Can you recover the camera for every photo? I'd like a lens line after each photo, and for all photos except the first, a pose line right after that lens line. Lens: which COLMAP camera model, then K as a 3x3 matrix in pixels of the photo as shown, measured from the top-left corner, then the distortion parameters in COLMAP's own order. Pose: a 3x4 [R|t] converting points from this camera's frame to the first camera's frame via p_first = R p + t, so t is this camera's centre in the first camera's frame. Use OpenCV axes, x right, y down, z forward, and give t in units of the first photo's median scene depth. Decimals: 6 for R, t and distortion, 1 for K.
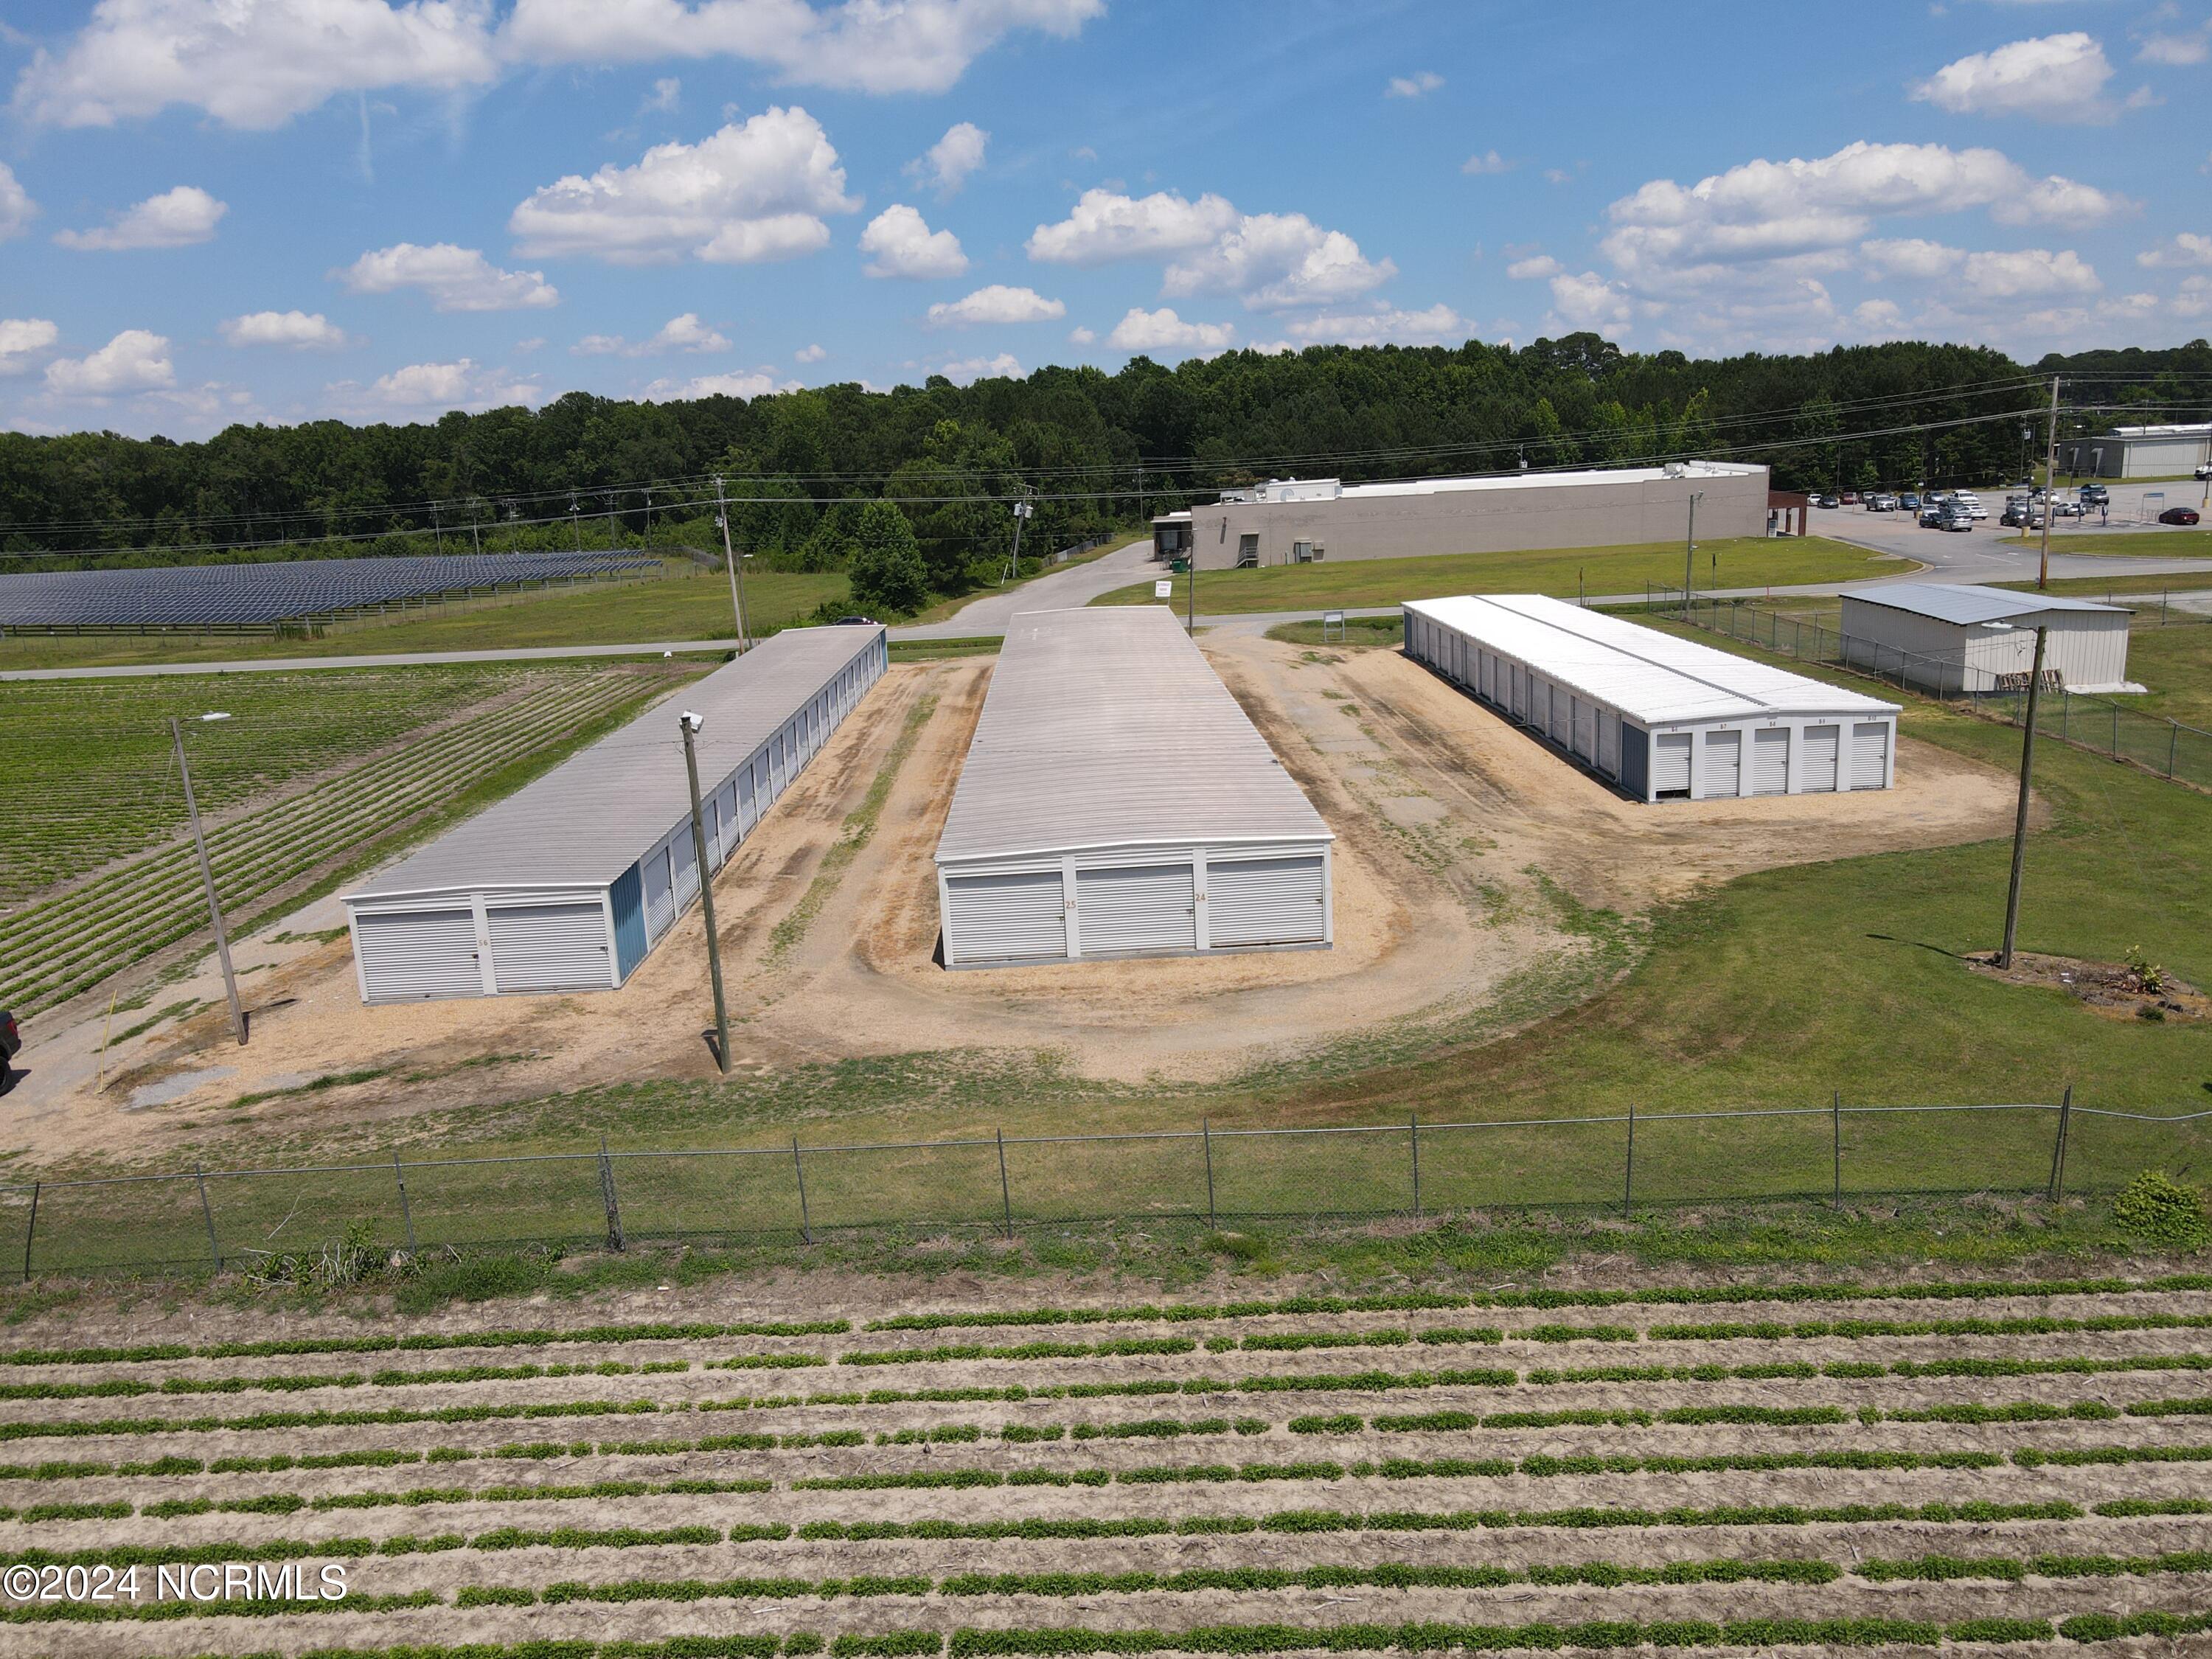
lens RADIAL K [[1628.2, 0, 1092.3], [0, 1628.2, 825.0], [0, 0, 1]] dist [0.003529, 0.019019]
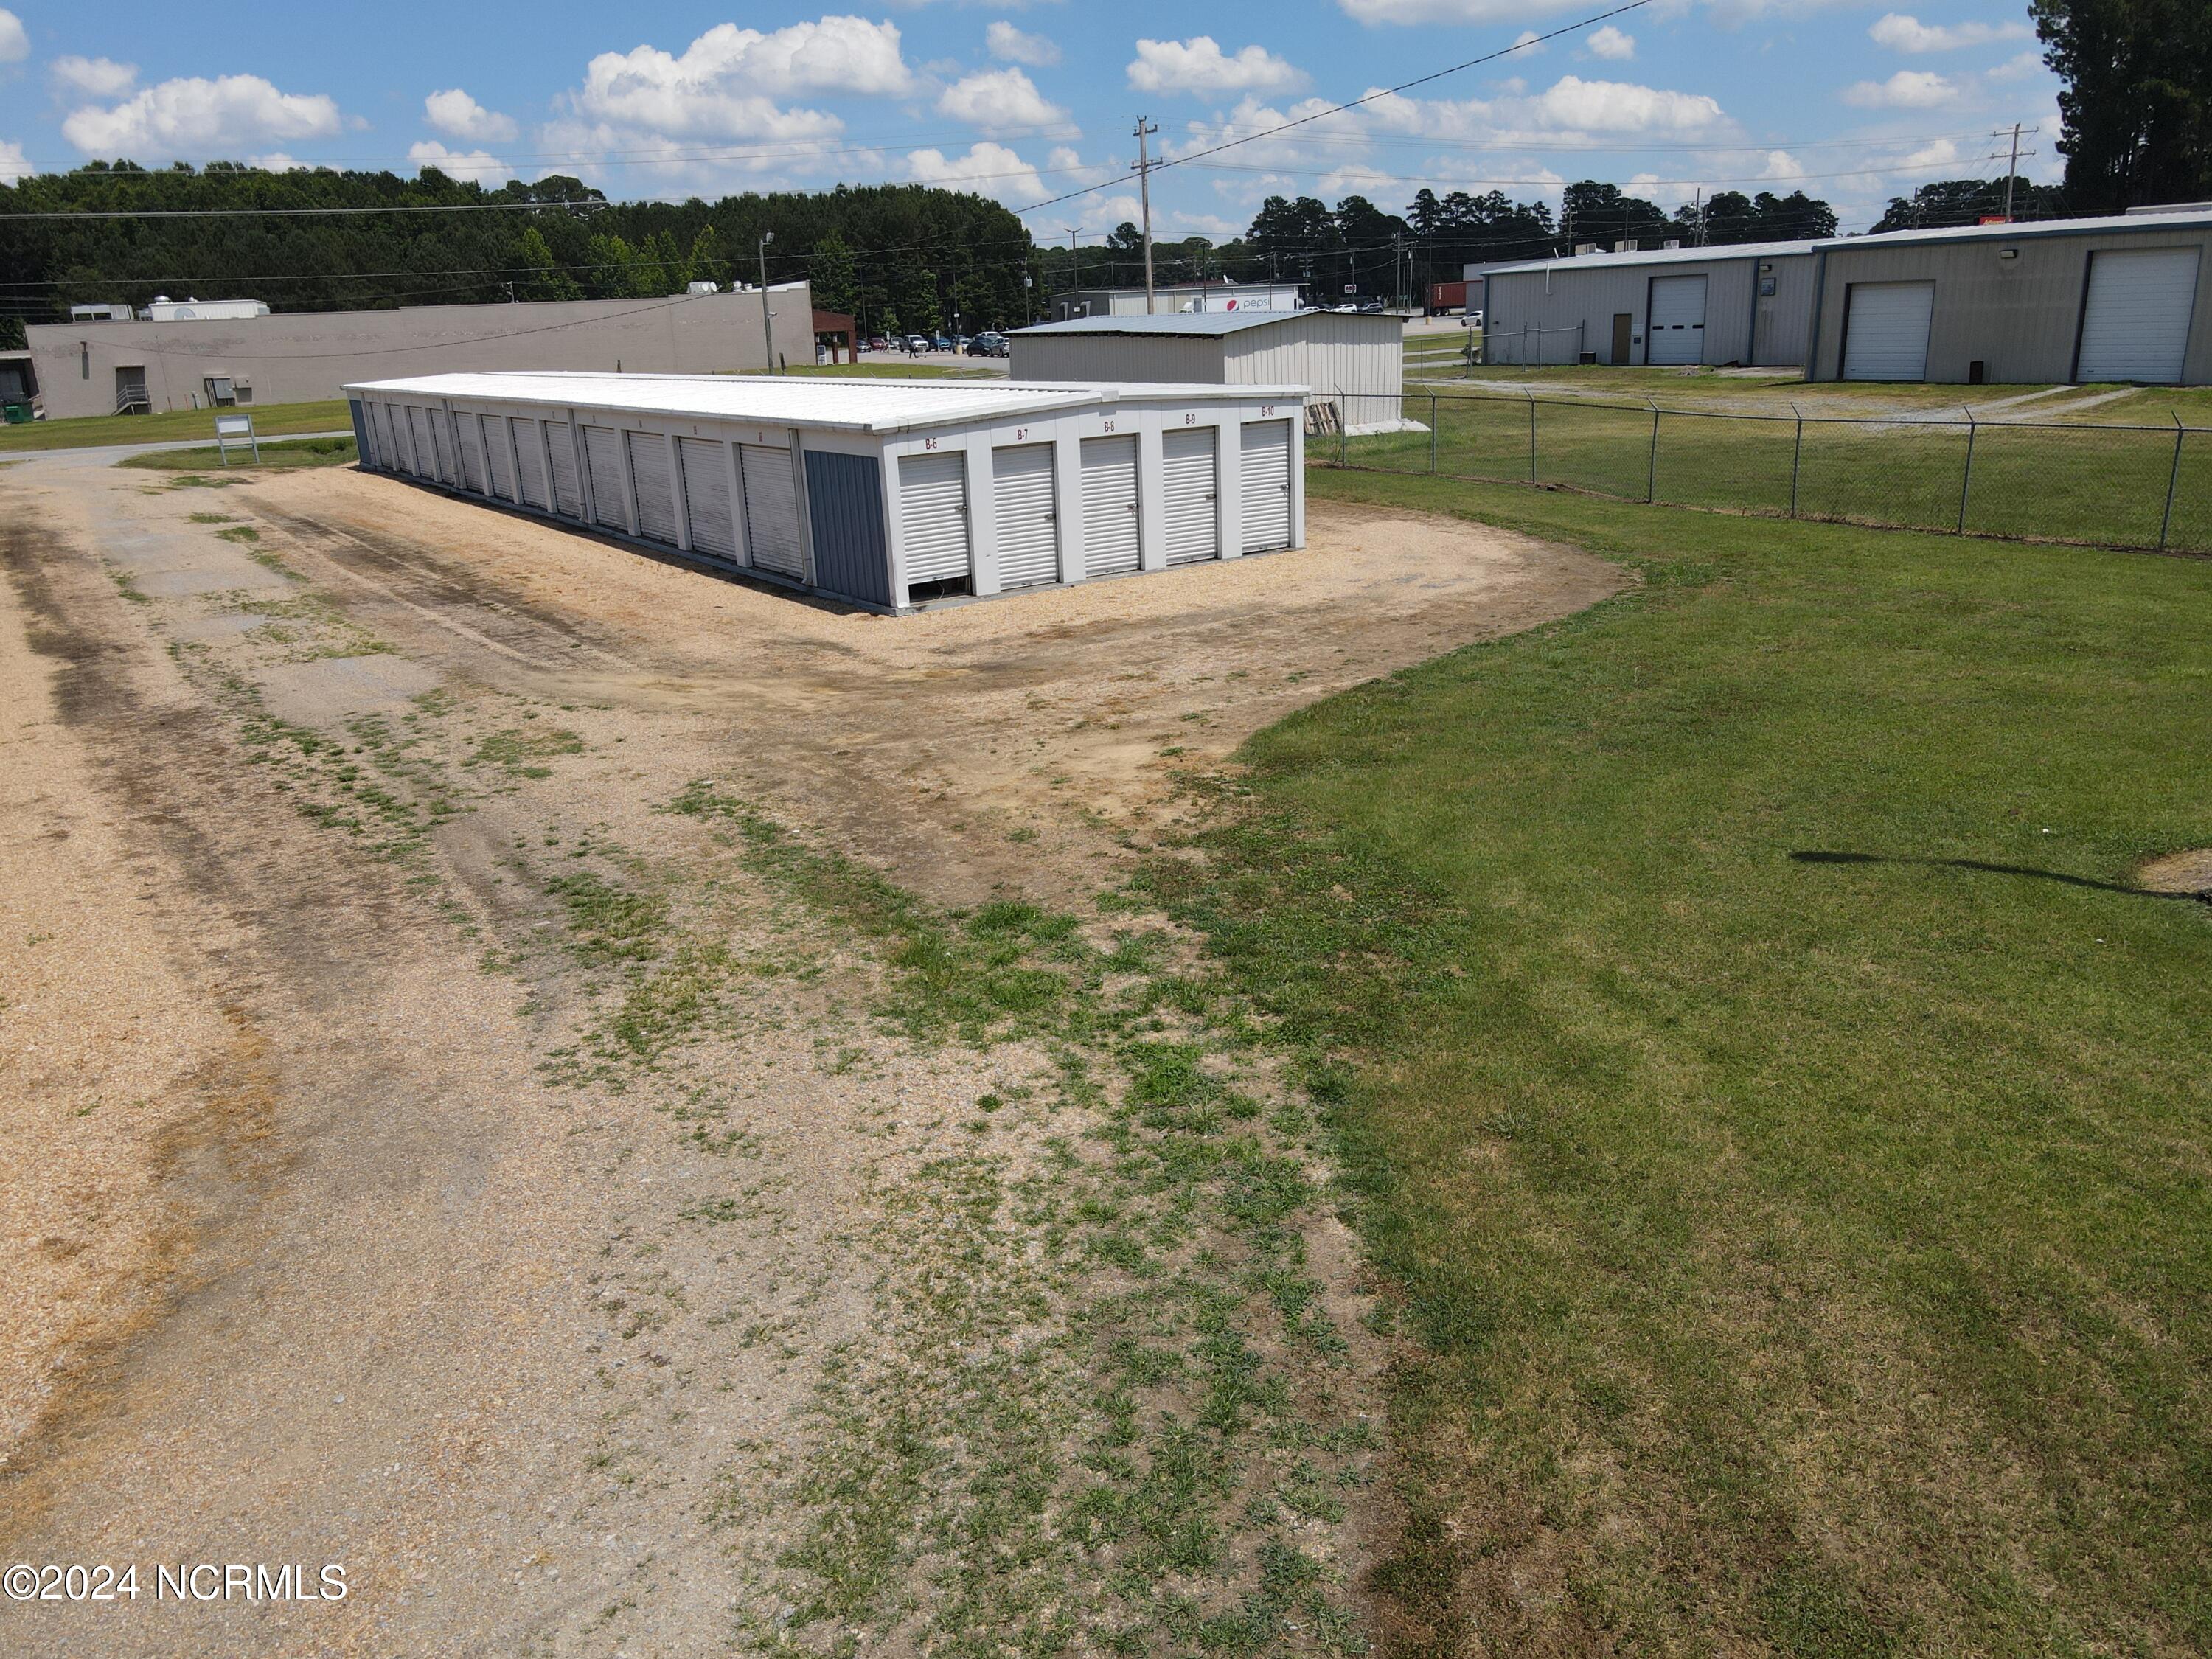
lens RADIAL K [[1628.2, 0, 1092.3], [0, 1628.2, 825.0], [0, 0, 1]] dist [0.003529, 0.019019]
pose [[0.836490, -0.150857, 0.526809, 0.139535], [0.121002, 0.988479, 0.090929, 0.010438], [-0.534457, -0.012316, 0.845106, 0.588604]]
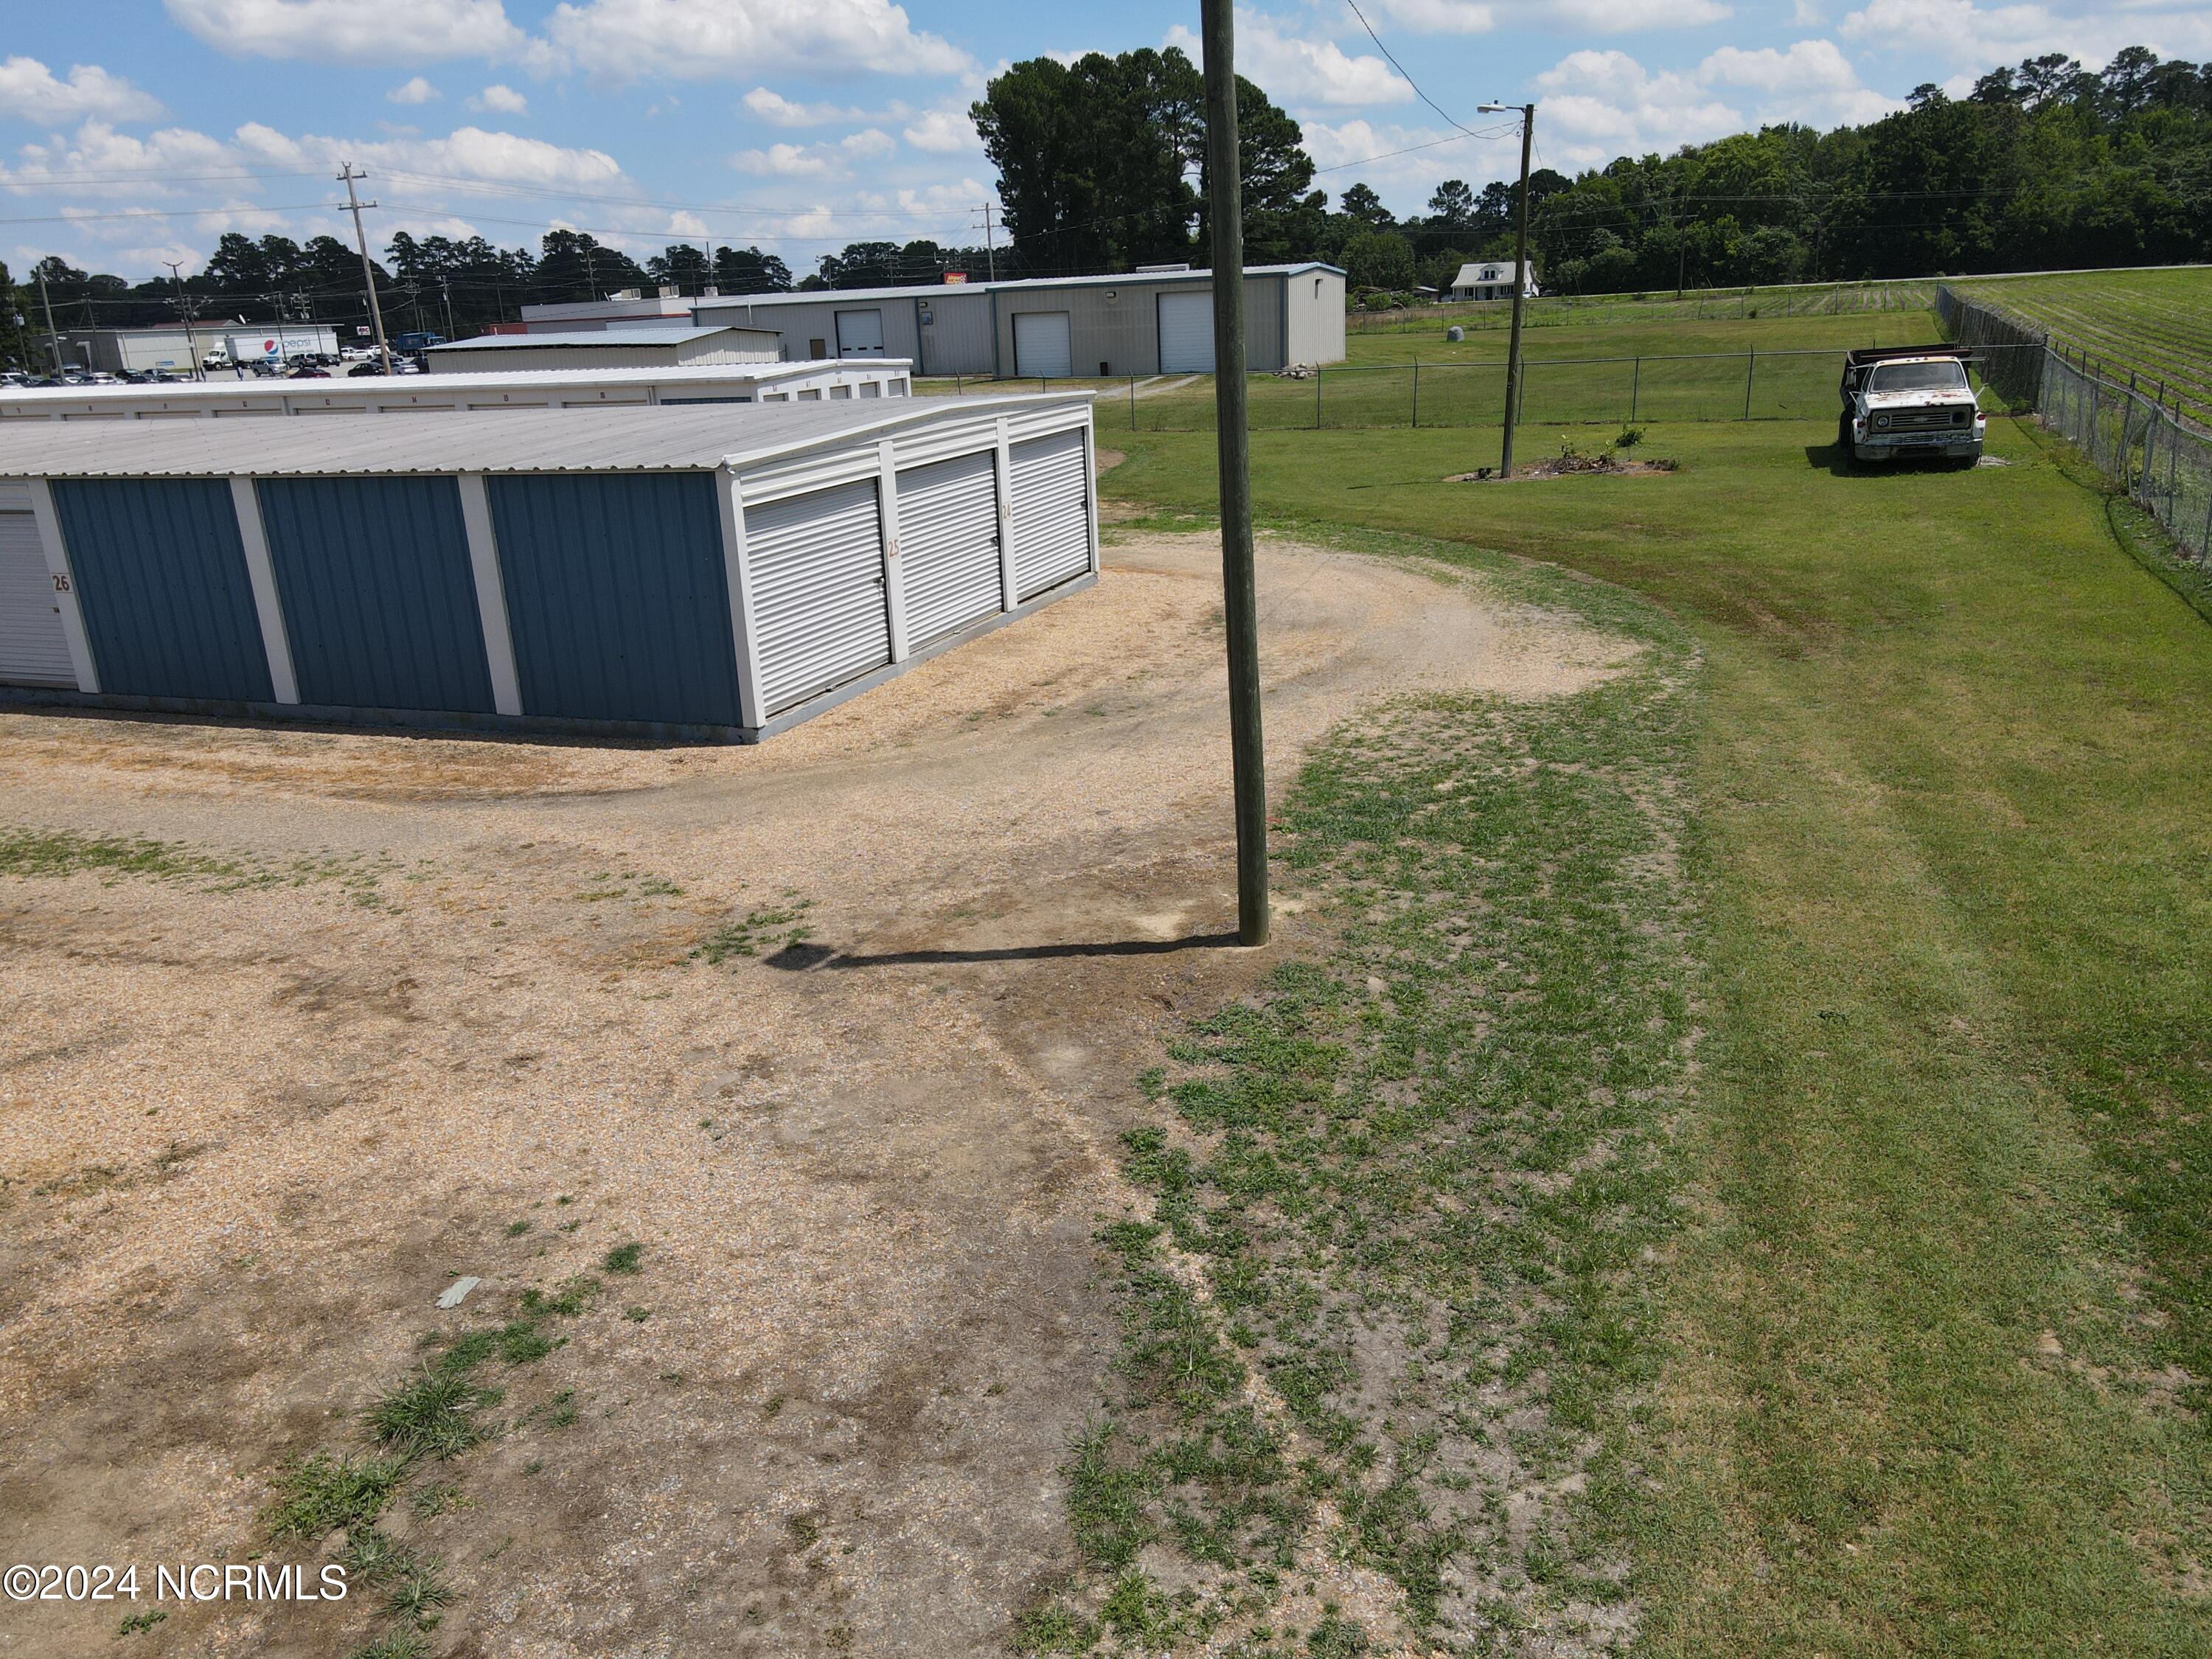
lens RADIAL K [[1624.2, 0, 1095.8], [0, 1624.2, 827.3], [0, 0, 1]] dist [0.014292, 0.006026]
pose [[0.378514, -0.248961, 0.891485, -0.325956], [0.229124, 0.958374, 0.170357, 0.044499], [-0.896788, 0.139778, 0.419801, 0.565474]]
